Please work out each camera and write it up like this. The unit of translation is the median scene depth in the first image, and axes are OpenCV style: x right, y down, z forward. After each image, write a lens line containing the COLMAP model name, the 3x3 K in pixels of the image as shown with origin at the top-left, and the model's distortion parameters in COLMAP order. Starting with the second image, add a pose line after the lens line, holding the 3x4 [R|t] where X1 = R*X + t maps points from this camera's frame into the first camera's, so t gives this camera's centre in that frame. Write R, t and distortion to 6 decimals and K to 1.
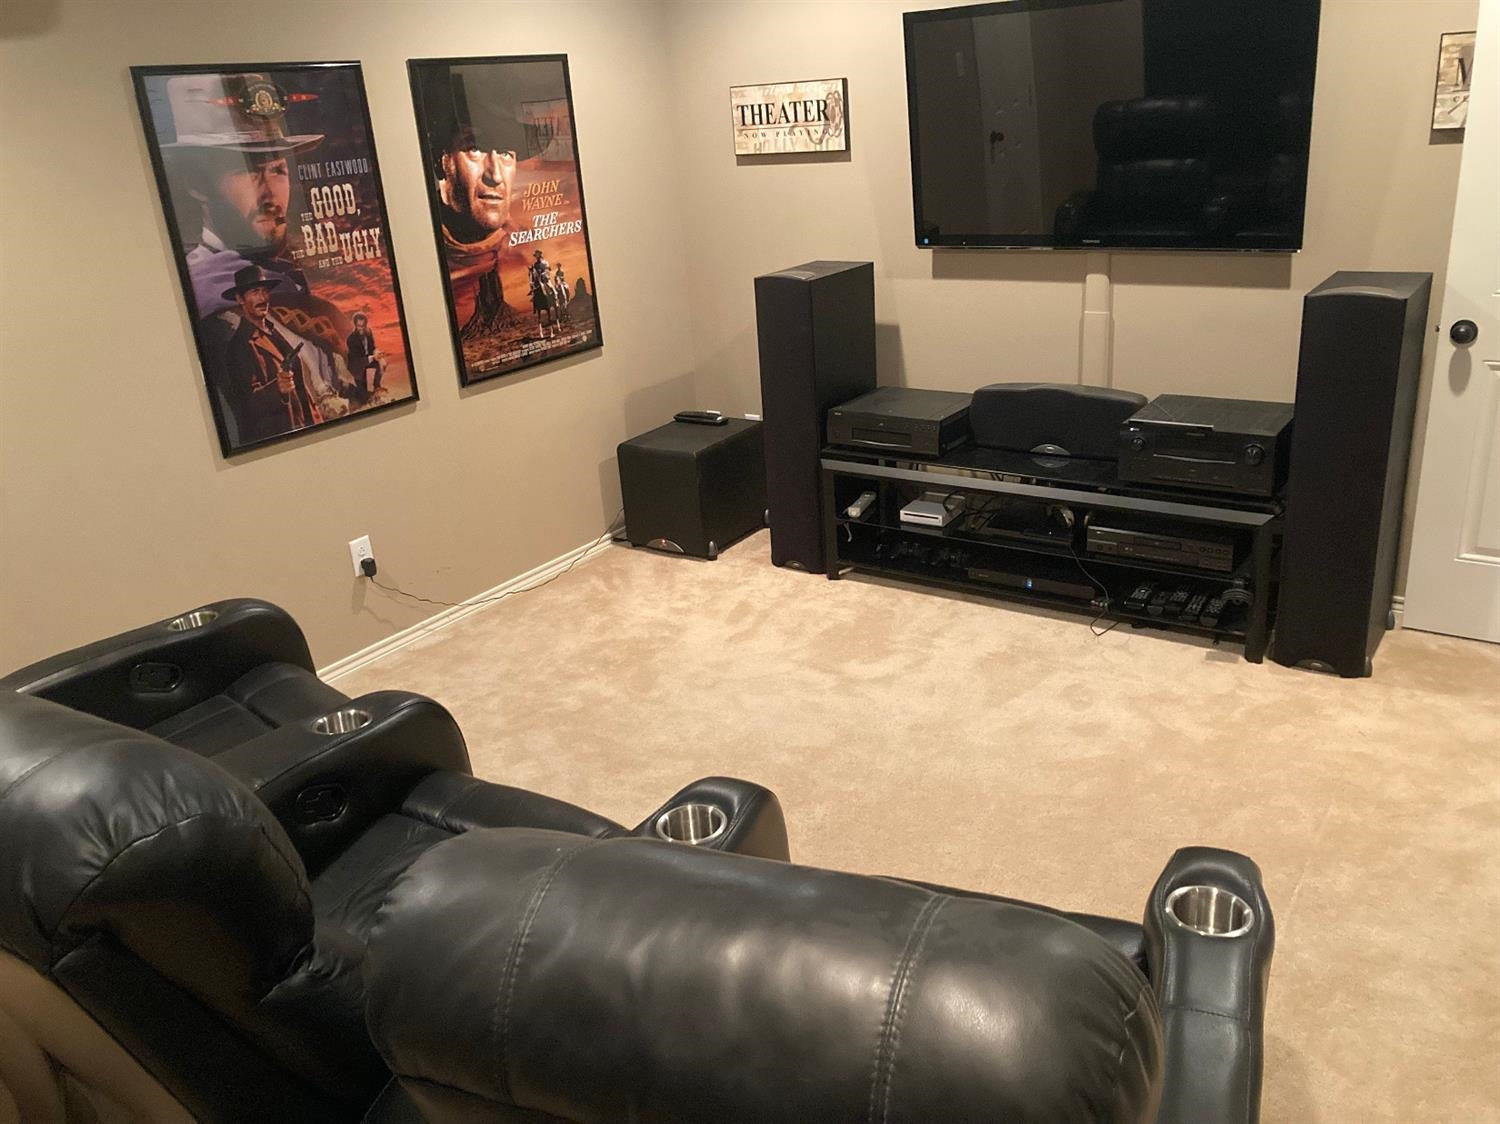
lens RADIAL K [[1230.3, 0, 750.5], [0, 1230.3, 567.4], [0, 0, 1]] dist [0.012403, -0.017762]
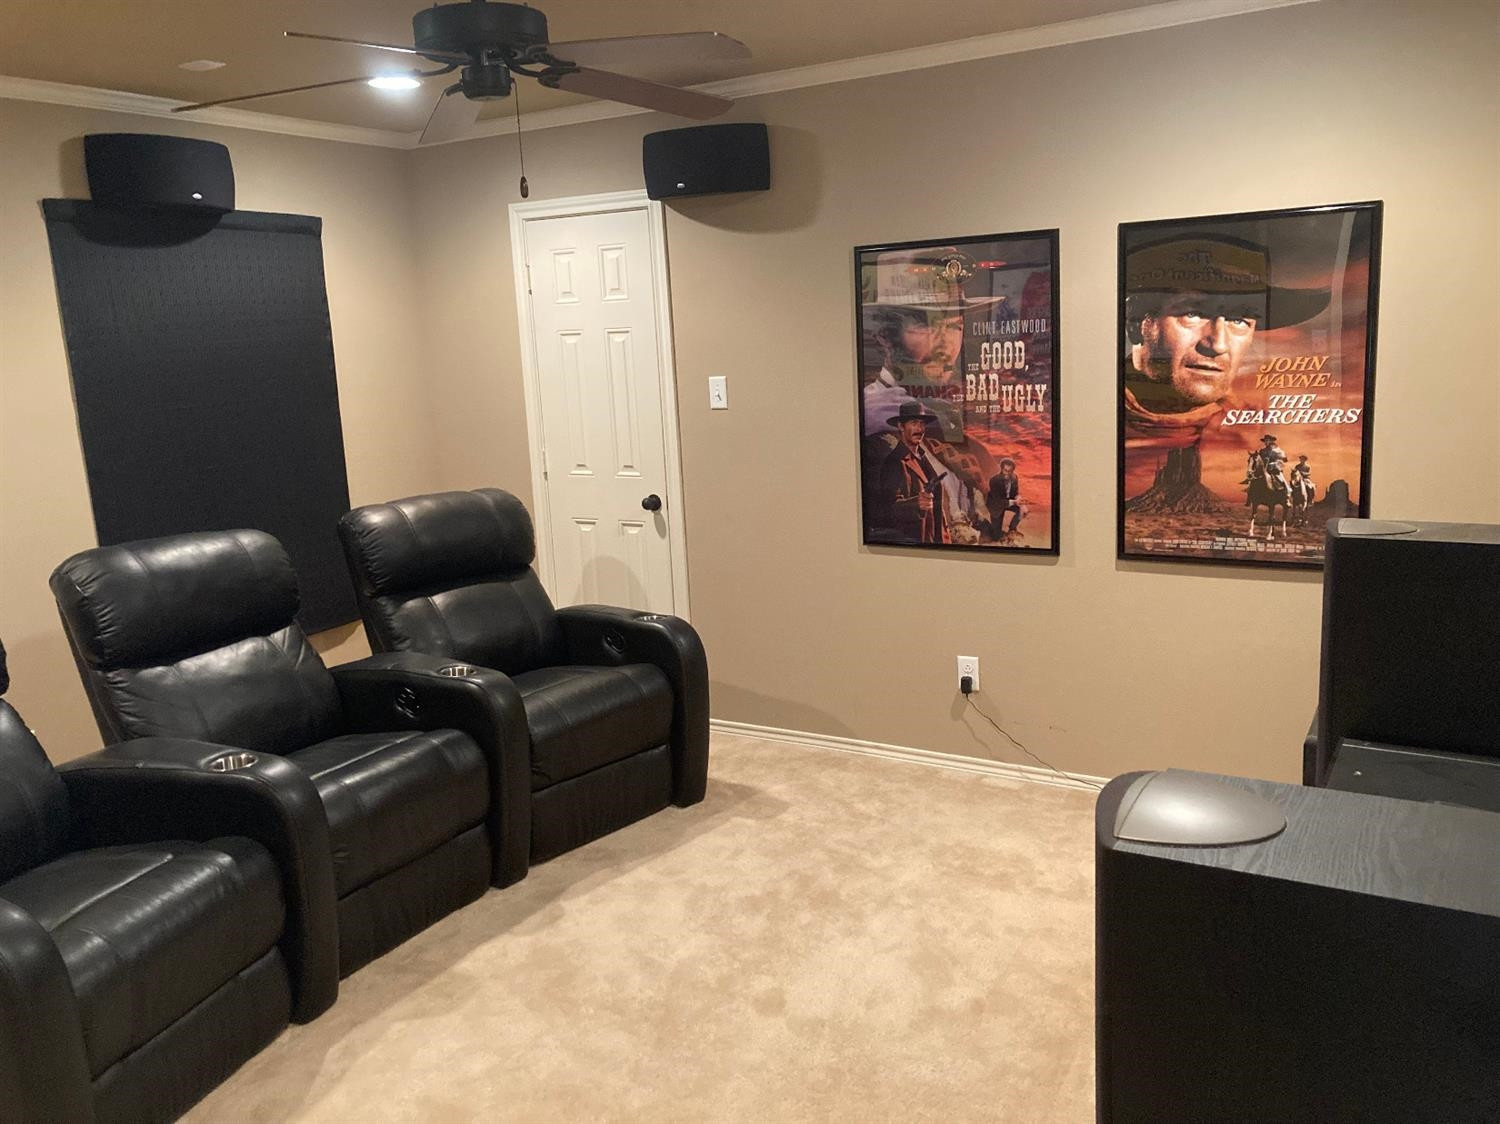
lens RADIAL K [[1230.3, 0, 750.2], [0, 1230.3, 554.3], [0, 0, 1]] dist [0.012403, -0.017762]
pose [[0.072001, 0.249408, -0.965718, 0.699409], [-0.317305, 0.923656, 0.214888, -0.282422], [0.945586, 0.290956, 0.145642, 0.645592]]
